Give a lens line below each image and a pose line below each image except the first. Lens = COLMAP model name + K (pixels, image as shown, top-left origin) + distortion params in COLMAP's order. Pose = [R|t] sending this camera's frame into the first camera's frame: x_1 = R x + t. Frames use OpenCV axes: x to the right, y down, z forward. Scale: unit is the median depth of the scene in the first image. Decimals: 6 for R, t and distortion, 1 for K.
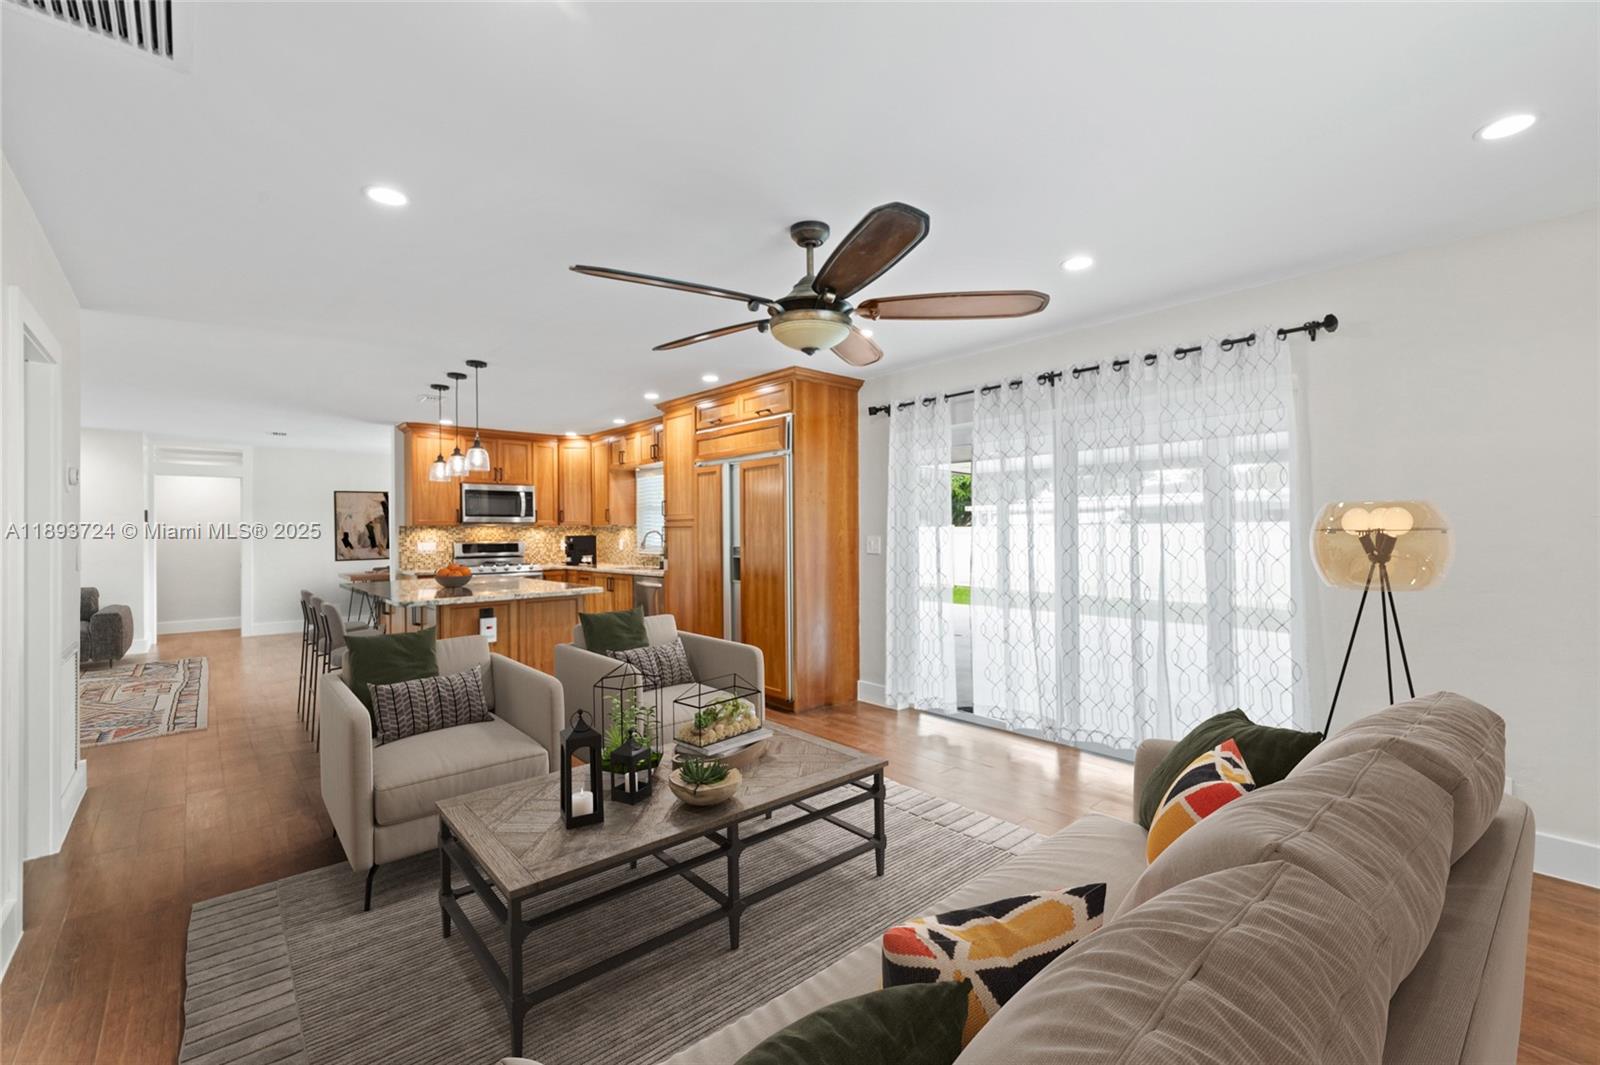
lens RADIAL K [[667.2, 0, 800.0], [0, 667.2, 532.5], [0, 0, 1]] dist [0.015703, 0.000011]
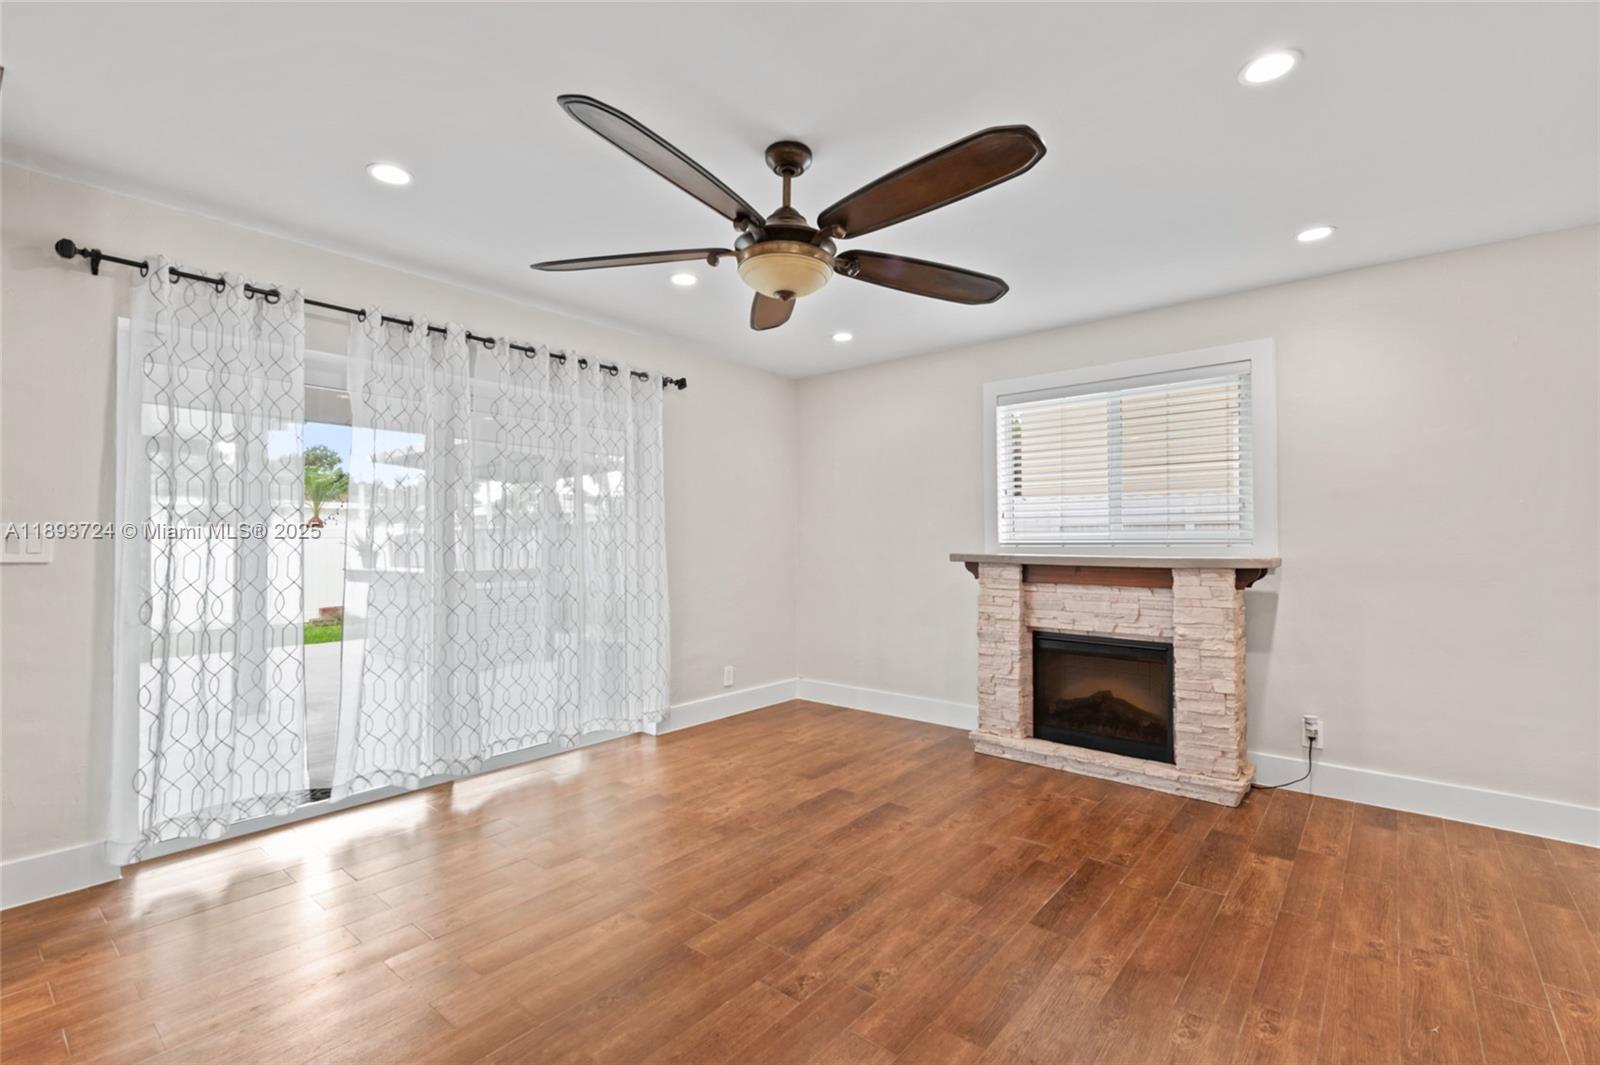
lens RADIAL K [[712.3, 0, 800.0], [0, 712.3, 532.5], [0, 0, 1]] dist [0.009365, 0.000048]
pose [[-0.154854, 0.017646, 0.987780, -0.429994], [0.006314, 0.999838, -0.016871, 0.021309], [-0.987917, 0.003624, -0.154940, 0.551689]]
